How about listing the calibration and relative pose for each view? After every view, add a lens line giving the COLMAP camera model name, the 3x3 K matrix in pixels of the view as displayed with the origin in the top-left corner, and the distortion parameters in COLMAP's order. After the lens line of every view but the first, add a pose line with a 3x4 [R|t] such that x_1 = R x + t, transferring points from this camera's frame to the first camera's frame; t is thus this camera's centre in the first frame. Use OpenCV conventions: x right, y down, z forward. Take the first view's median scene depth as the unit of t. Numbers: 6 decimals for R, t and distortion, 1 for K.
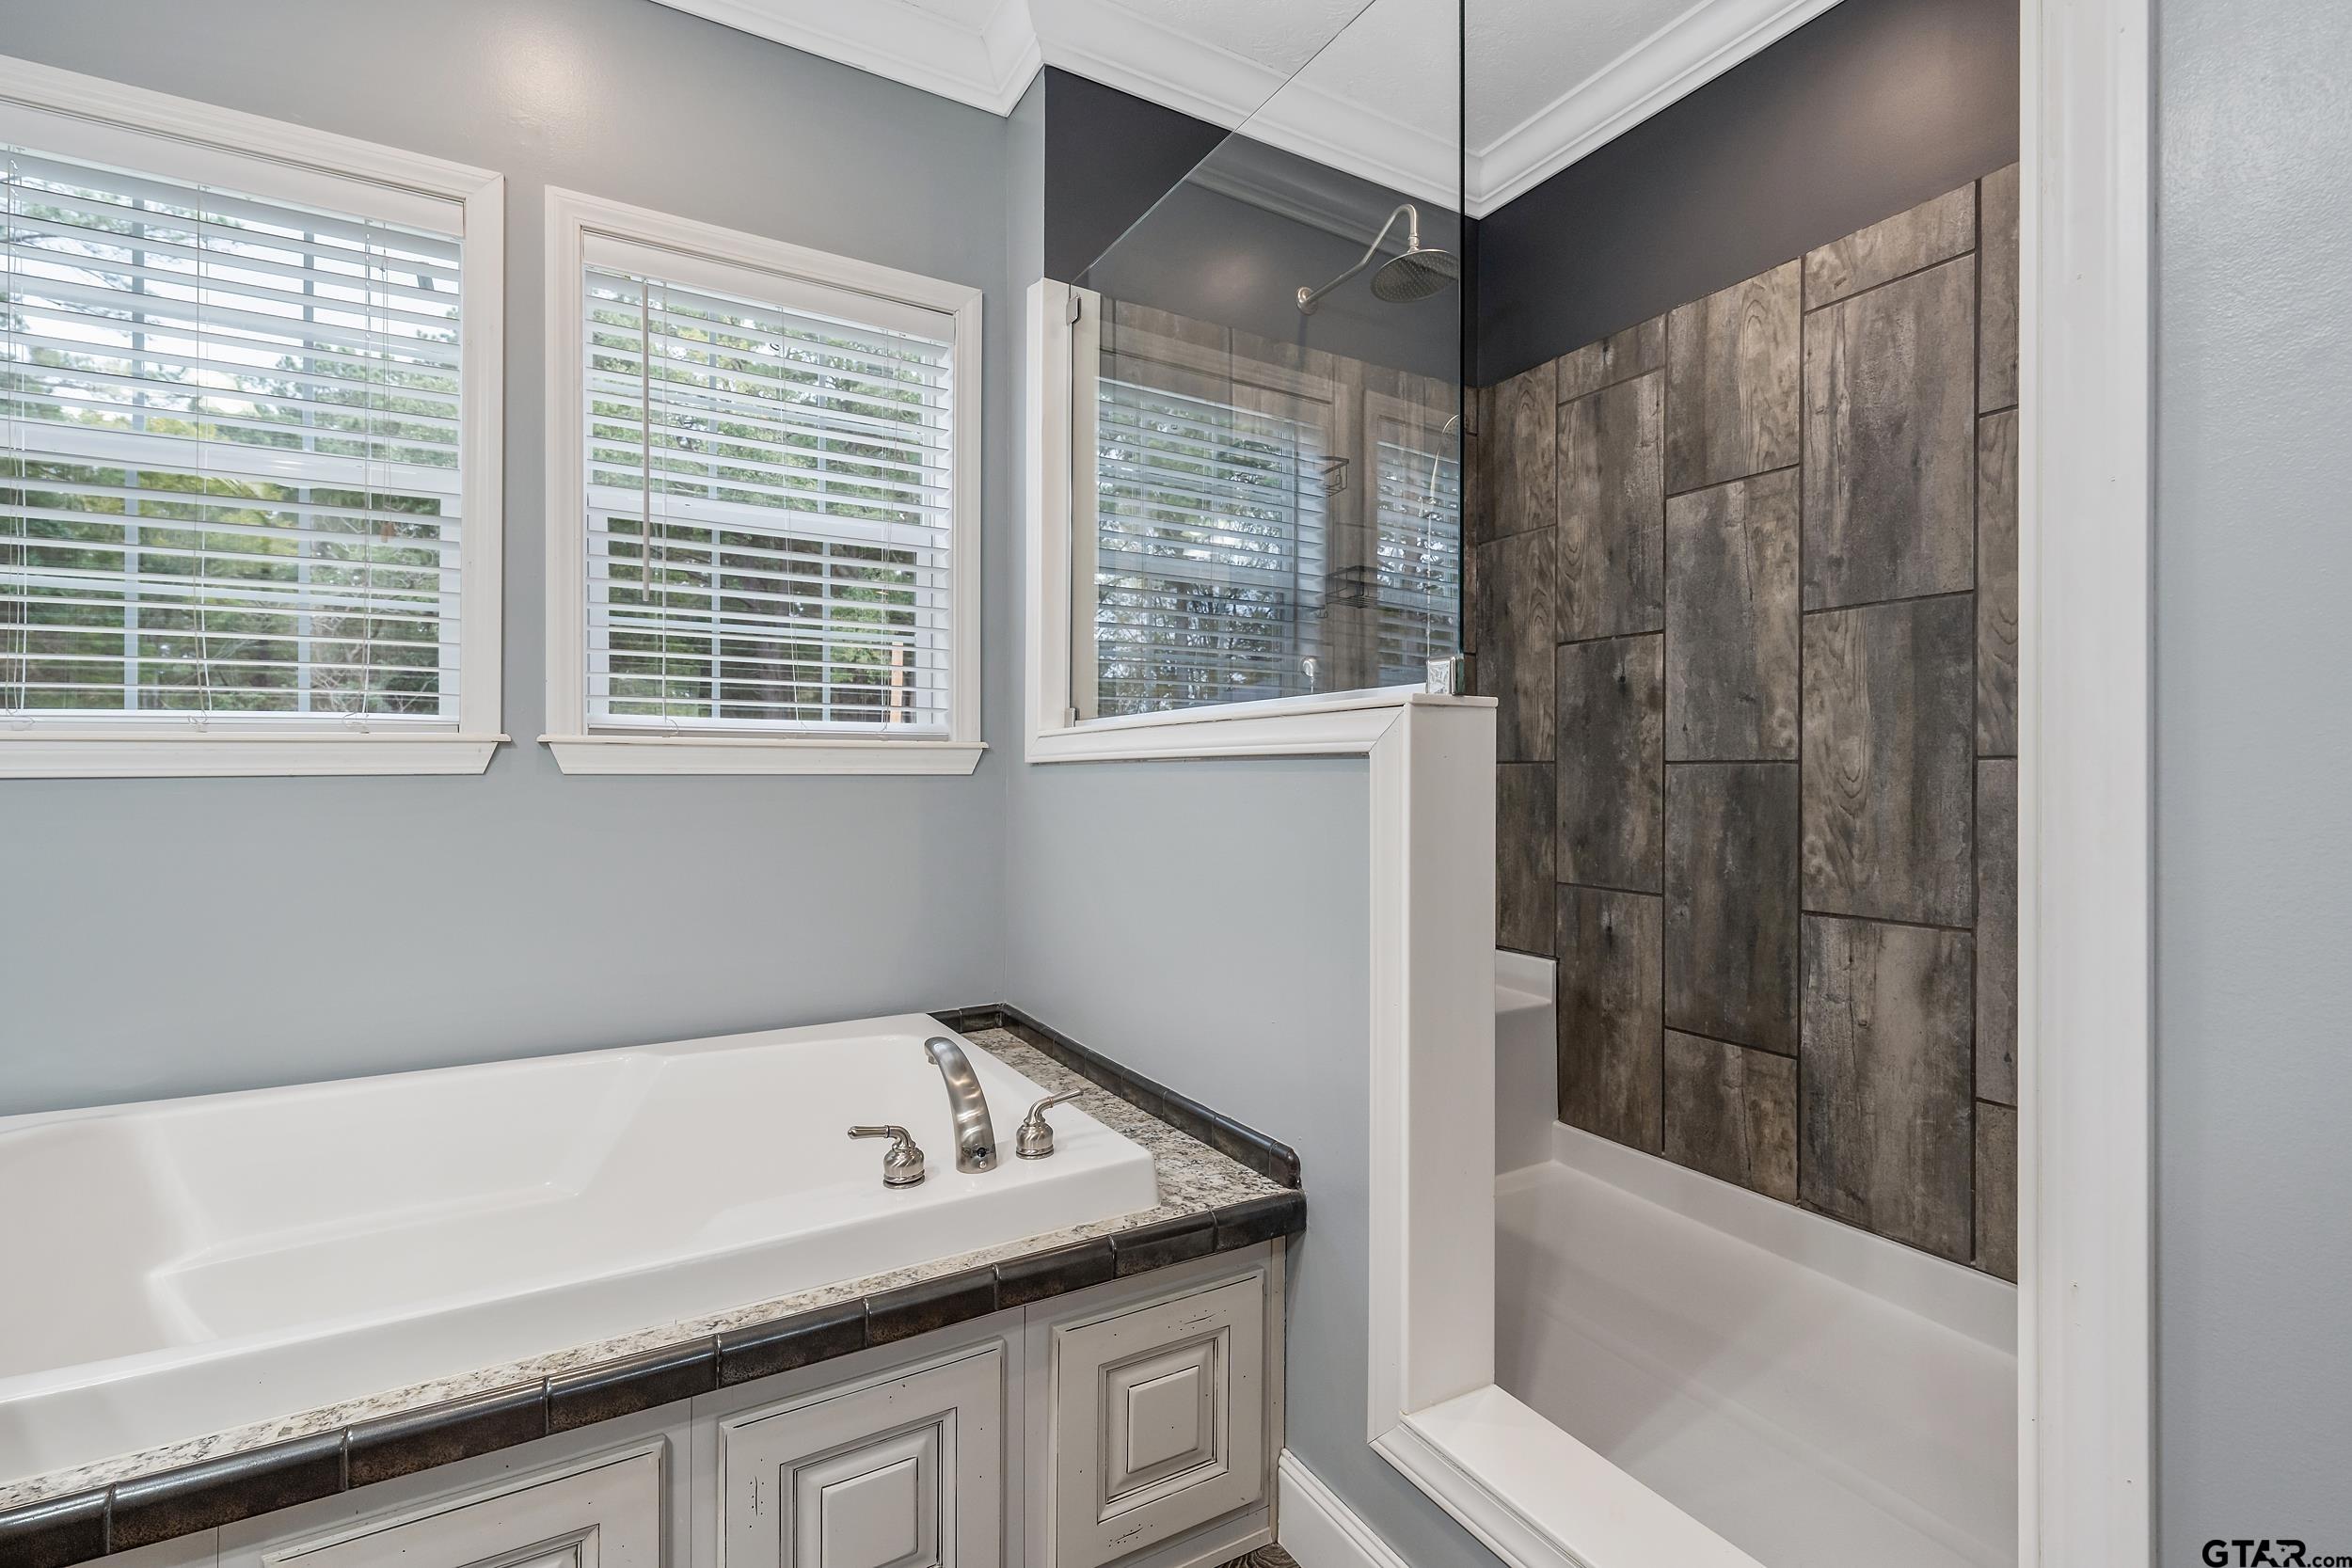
lens RADIAL K [[1045.7, 0, 1188.8], [0, 1045.7, 782.7], [0, 0, 1]] dist [-0.000496, -0.000338]
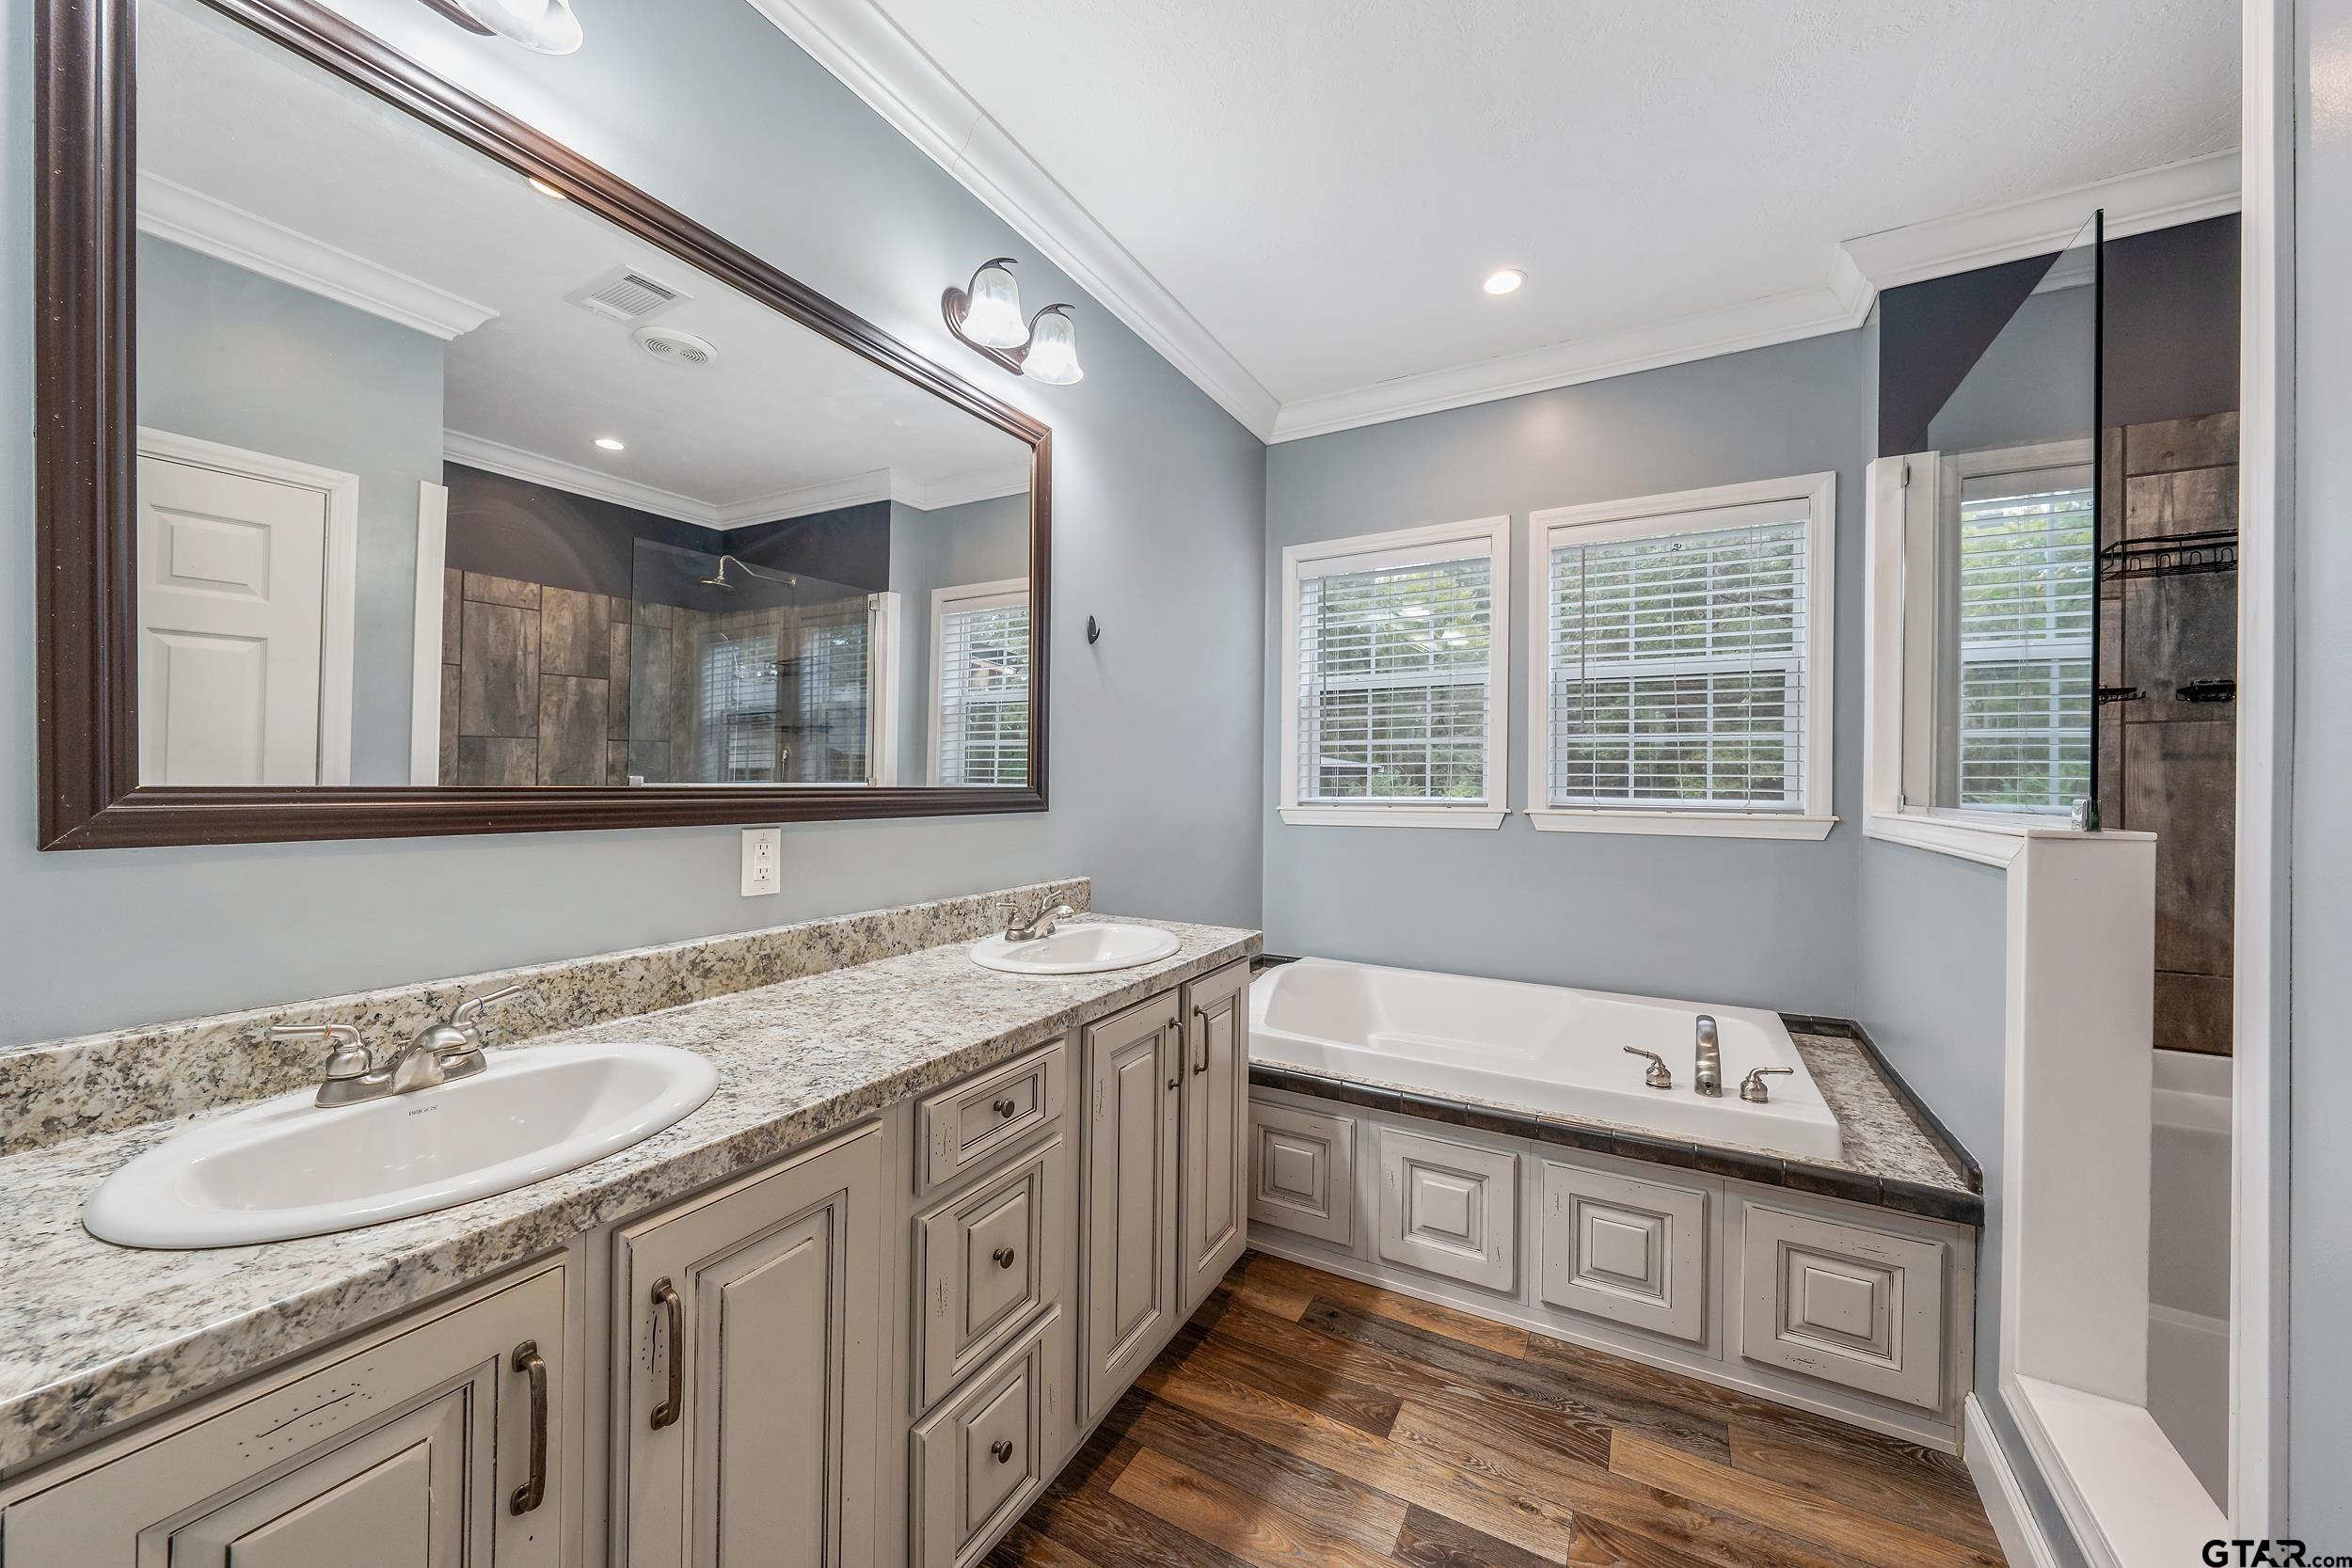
lens RADIAL K [[889.2, 0, 1149.9], [0, 889.2, 779.9], [0, 0, 1]] dist [-0.000220, -0.000014]
pose [[0.479068, 0.004807, -0.877765, 0.597846], [-0.009235, 0.999957, 0.000435, -0.124156], [0.877729, 0.007898, 0.479092, -0.458542]]
